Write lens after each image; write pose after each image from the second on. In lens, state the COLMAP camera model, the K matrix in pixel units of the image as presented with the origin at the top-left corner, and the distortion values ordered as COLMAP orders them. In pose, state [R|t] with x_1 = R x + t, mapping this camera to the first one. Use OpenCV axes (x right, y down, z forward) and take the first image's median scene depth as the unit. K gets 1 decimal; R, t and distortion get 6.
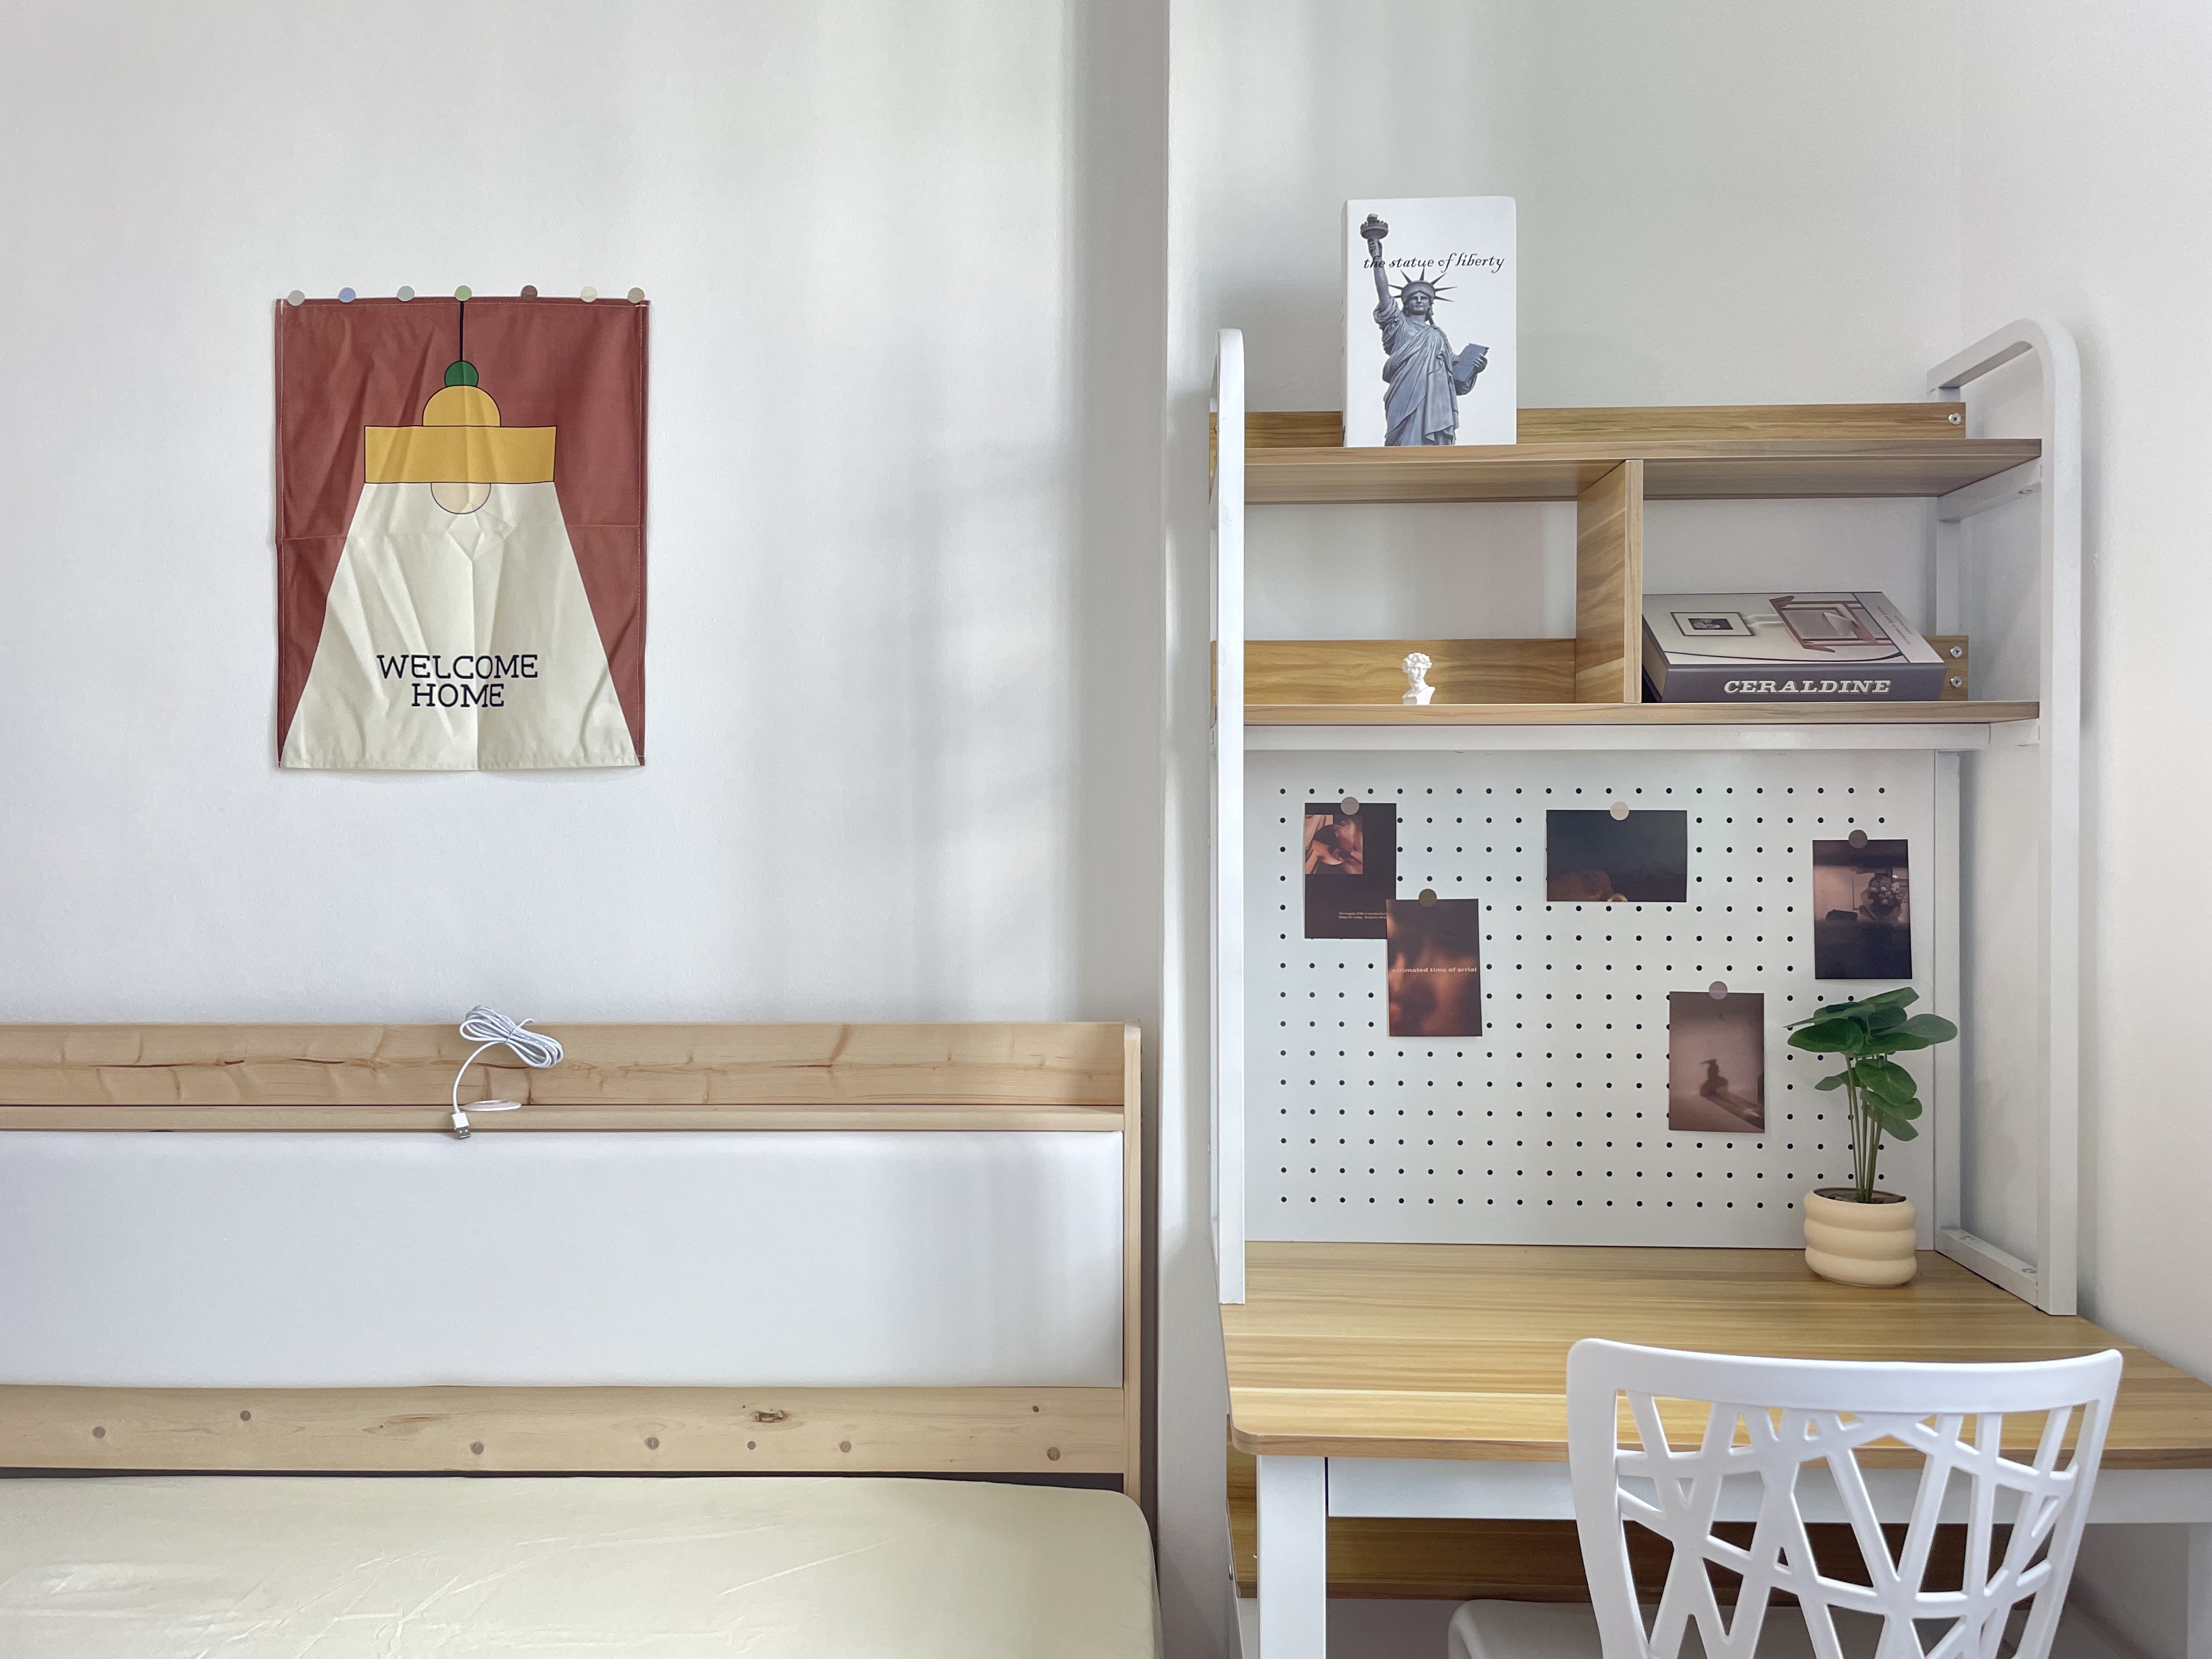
lens RADIAL K [[1707.4, 0, 1163.0], [0, 1707.4, 808.4], [0, 0, 1]] dist [0.090594, -0.114419]
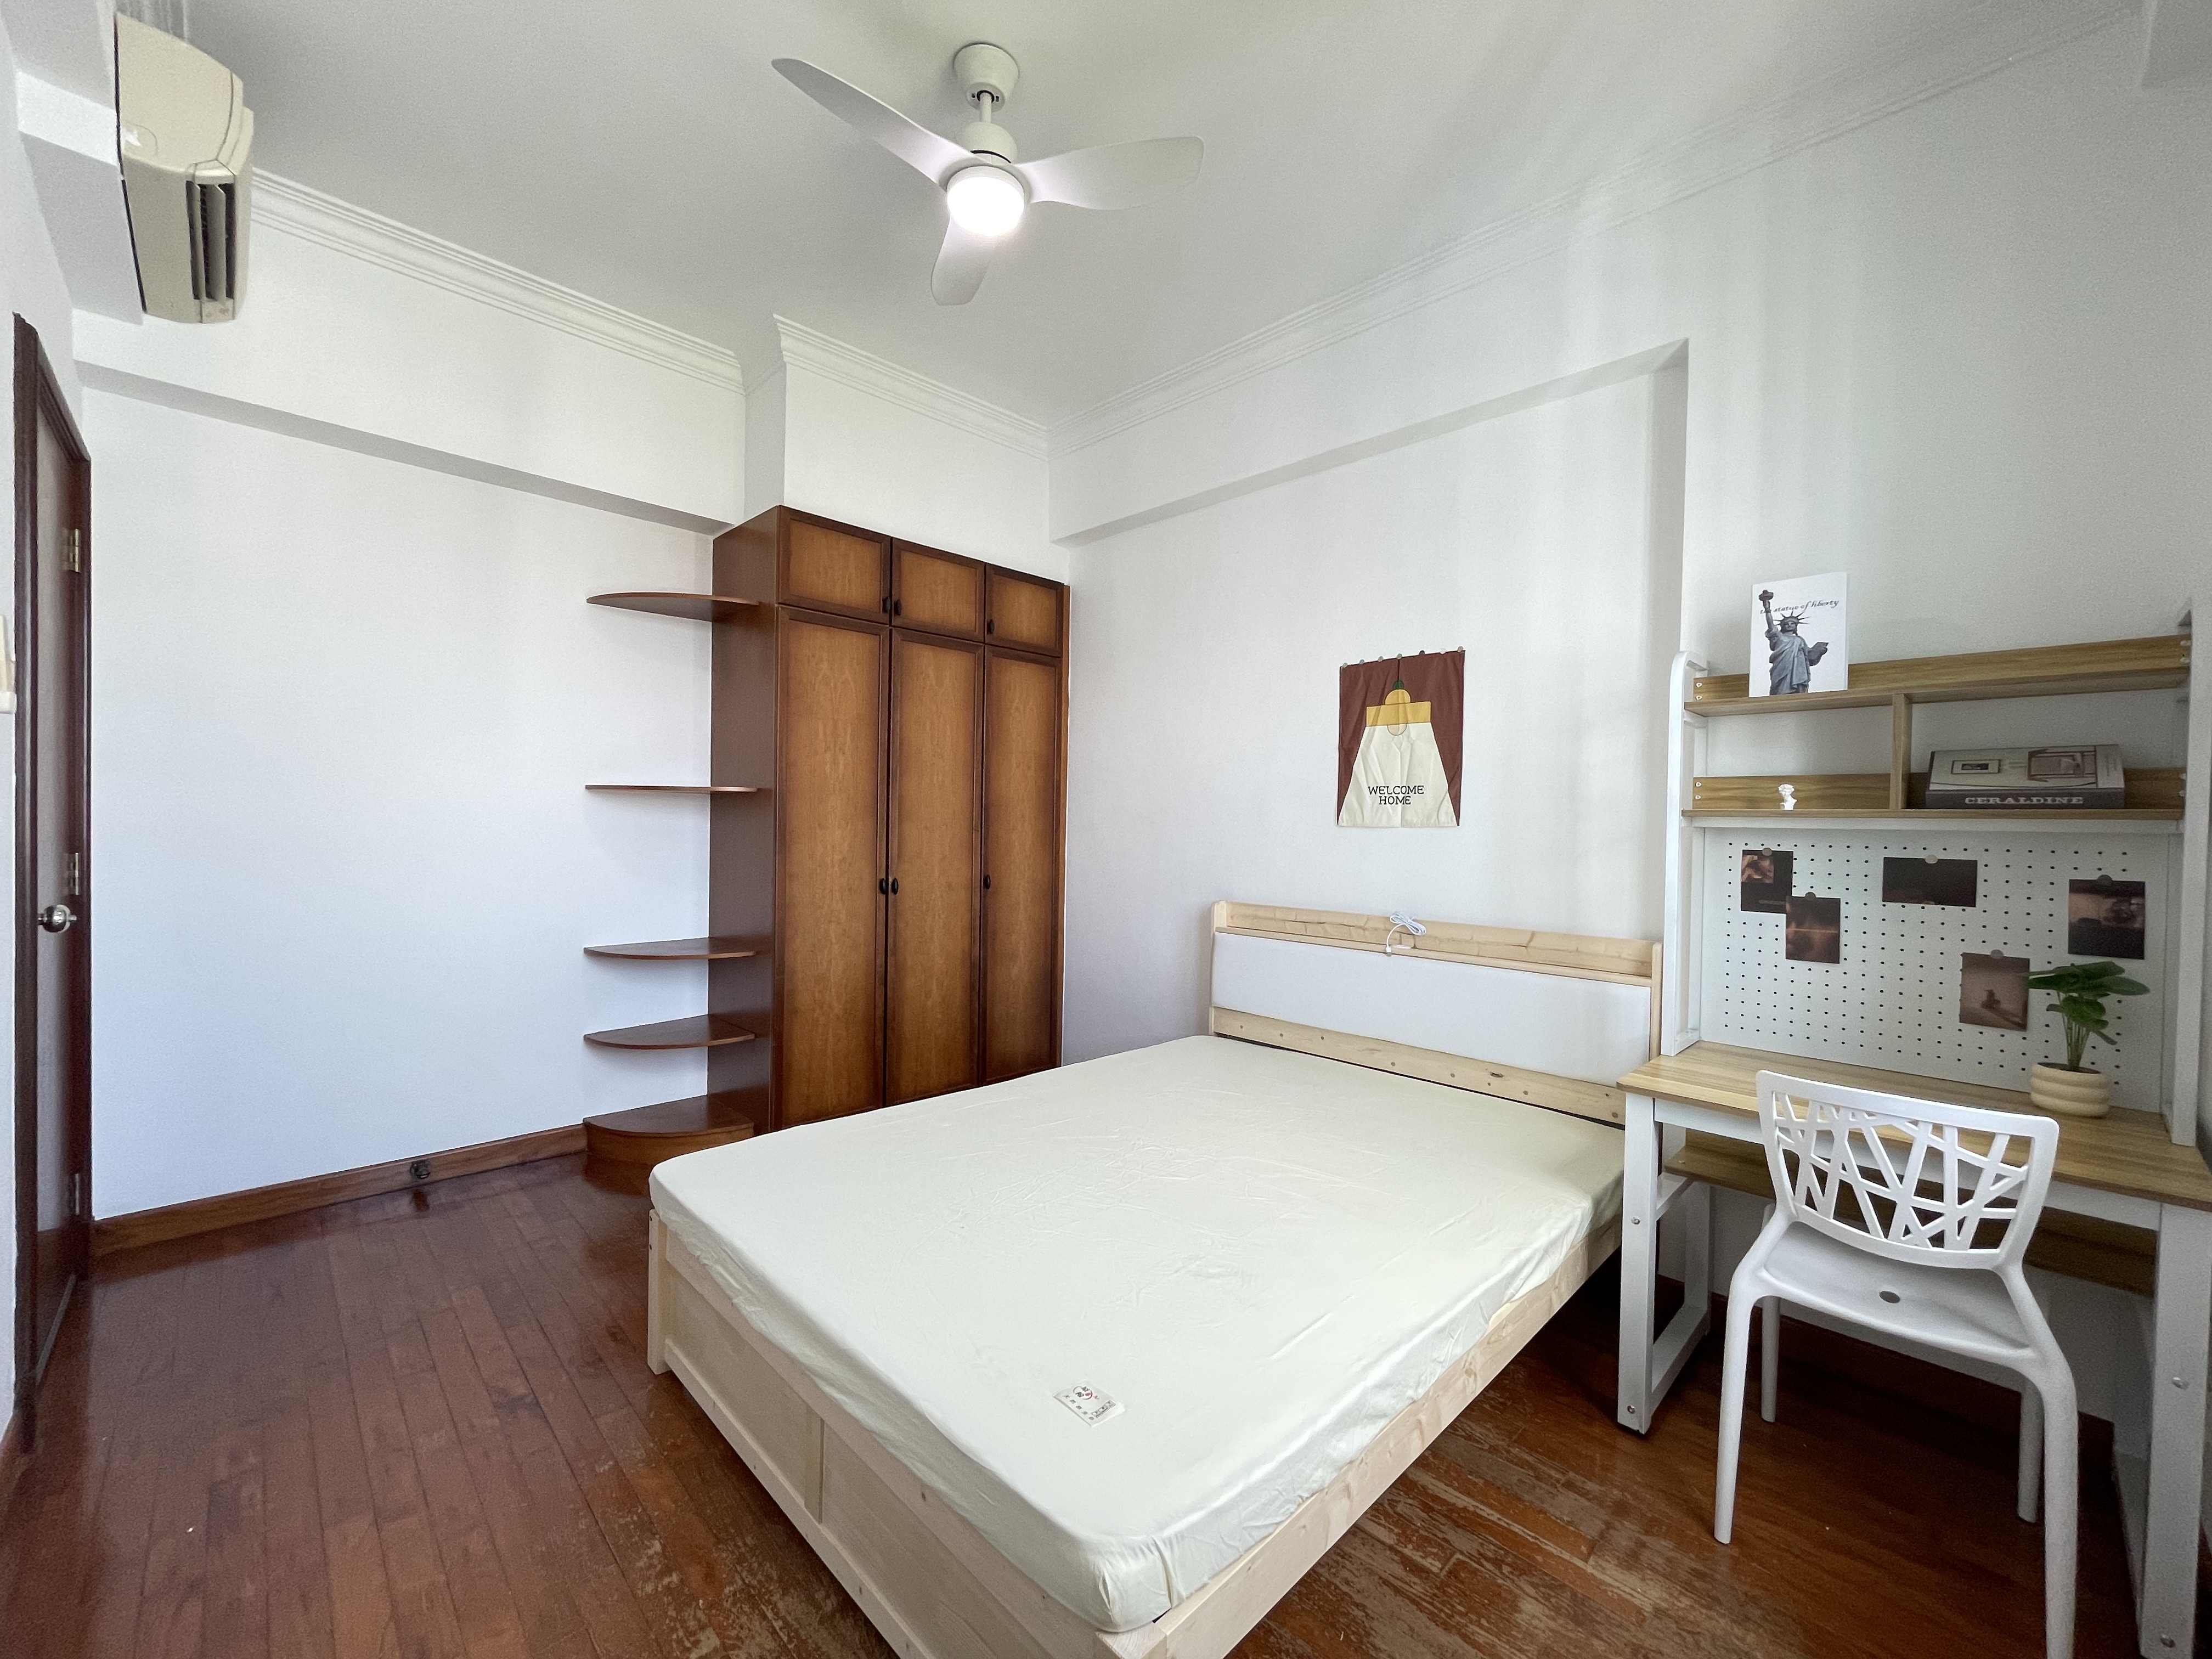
lens RADIAL K [[885.5, 0, 1106.0], [0, 885.5, 829.5], [0, 0, 1]] dist [-0.015597, -0.000010]
pose [[0.714464, 0.017978, -0.699441, 0.279405], [-0.011825, 0.999837, 0.013620, -0.033902], [0.699573, -0.001460, 0.714560, -0.375682]]
